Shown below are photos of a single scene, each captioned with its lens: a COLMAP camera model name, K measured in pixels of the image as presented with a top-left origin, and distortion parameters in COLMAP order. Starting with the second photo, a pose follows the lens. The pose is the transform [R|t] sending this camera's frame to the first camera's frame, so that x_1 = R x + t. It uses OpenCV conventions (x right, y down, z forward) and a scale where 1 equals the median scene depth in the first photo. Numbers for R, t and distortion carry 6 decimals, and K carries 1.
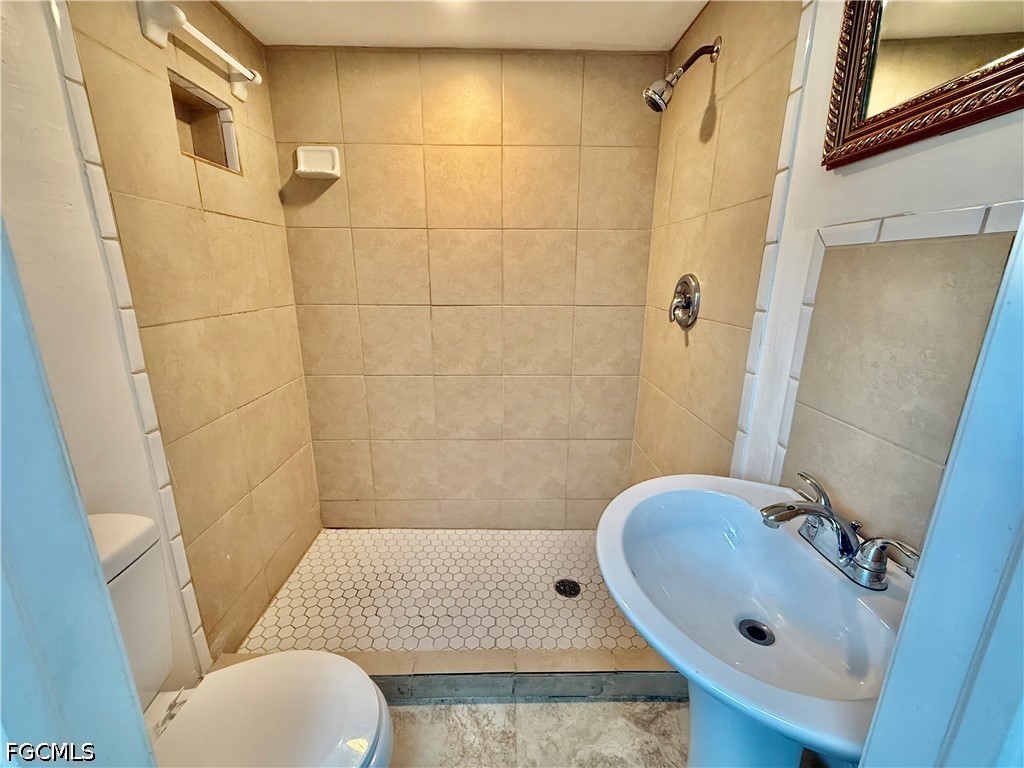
lens RADIAL K [[414.5, 0, 512.6], [0, 414.5, 383.6], [0, 0, 1]] dist [-0.001035, -0.000449]
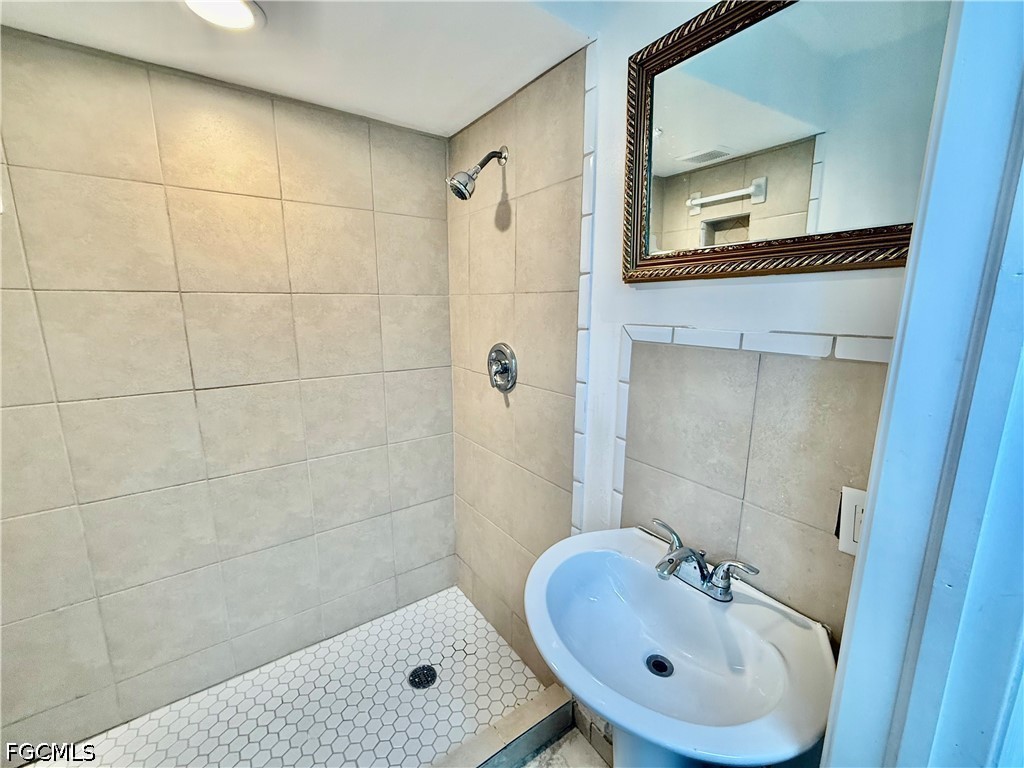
lens RADIAL K [[414.5, 0, 512.6], [0, 414.5, 383.6], [0, 0, 1]] dist [-0.001035, -0.000449]
pose [[0.825720, -0.109360, 0.553378, -0.146638], [0.146574, 0.988926, -0.023275, -0.106108], [-0.544705, 0.100330, 0.832605, 0.060174]]
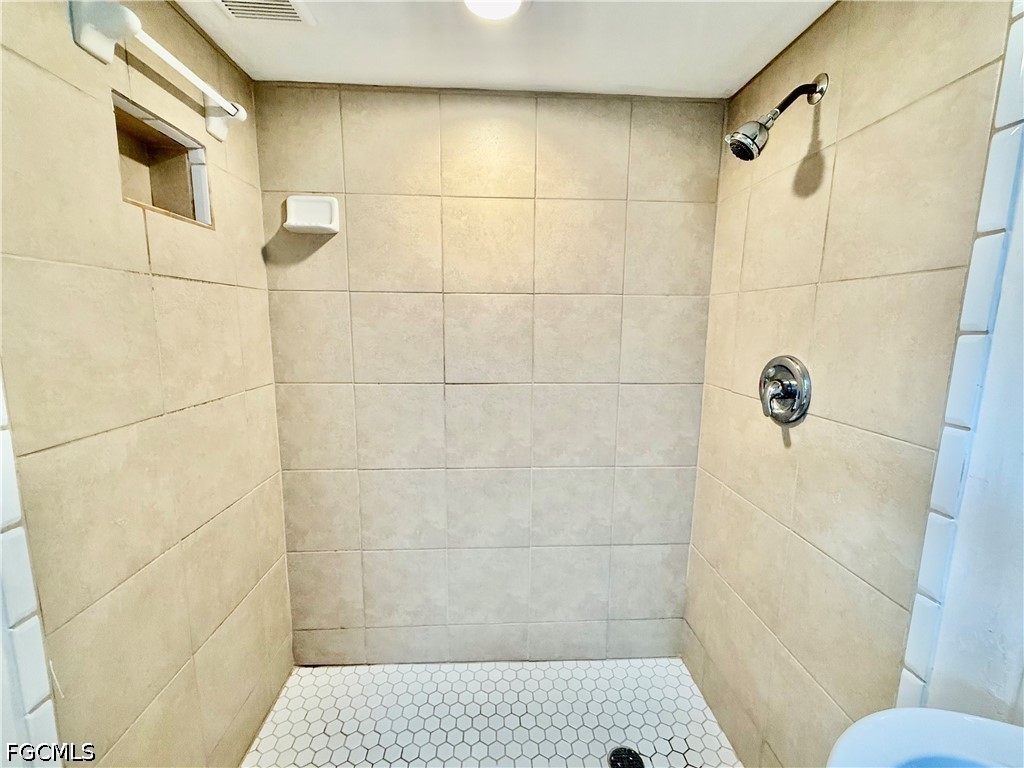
lens RADIAL K [[414.5, 0, 512.6], [0, 414.5, 383.6], [0, 0, 1]] dist [-0.001035, -0.000449]
pose [[0.999397, -0.001097, 0.034693, -0.100276], [0.004927, 0.993865, -0.110494, -0.106818], [-0.034358, 0.110599, 0.993271, 0.204385]]
